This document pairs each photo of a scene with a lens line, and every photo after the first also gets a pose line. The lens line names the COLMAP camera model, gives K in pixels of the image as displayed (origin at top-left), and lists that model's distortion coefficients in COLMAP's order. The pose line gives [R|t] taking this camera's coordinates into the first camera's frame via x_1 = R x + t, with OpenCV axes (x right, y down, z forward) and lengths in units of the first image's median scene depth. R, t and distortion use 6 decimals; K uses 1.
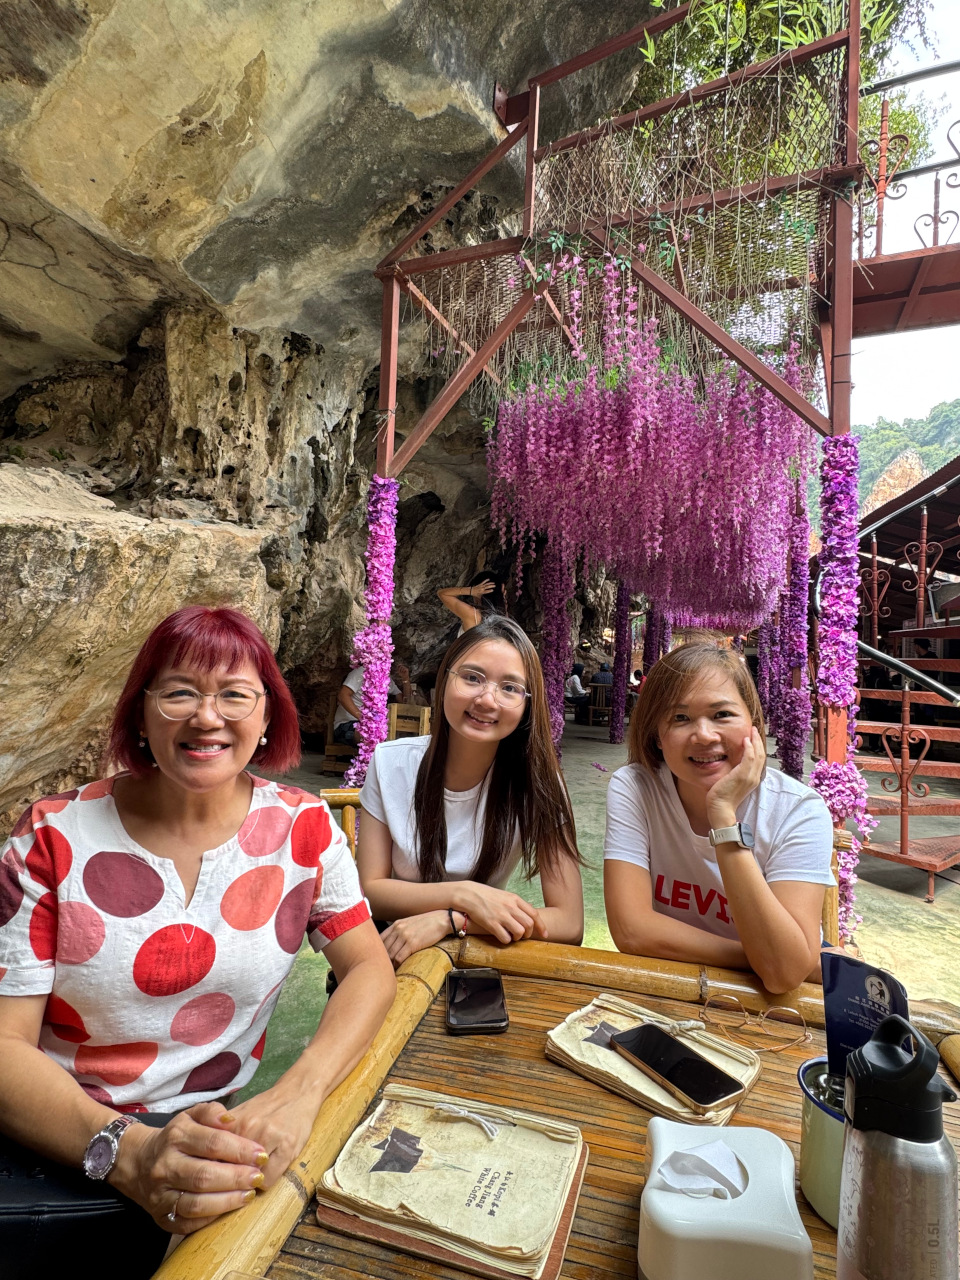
lens RADIAL K [[629.6, 0, 480.0], [0, 629.6, 640.0], [0, 0, 1]] dist [0.000816, -0.000645]
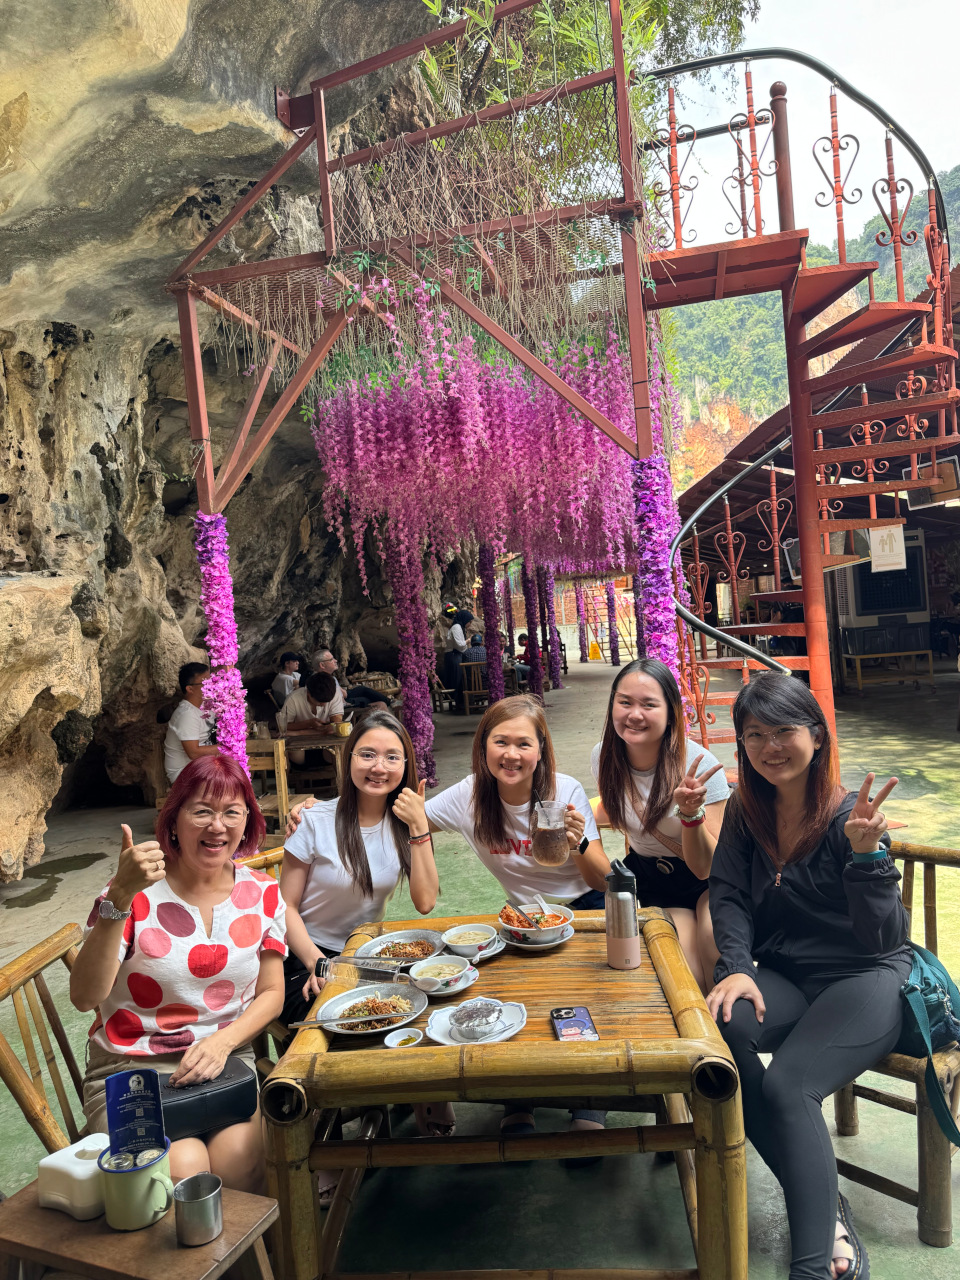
lens RADIAL K [[985.8, 0, 480.0], [0, 985.8, 640.0], [0, 0, 1]] dist [-0.003929, -0.039199]
pose [[0.974460, -0.136722, 0.178141, -0.043665], [0.122825, 0.988618, 0.086888, -0.137131], [-0.187993, -0.062789, 0.980161, -0.466631]]
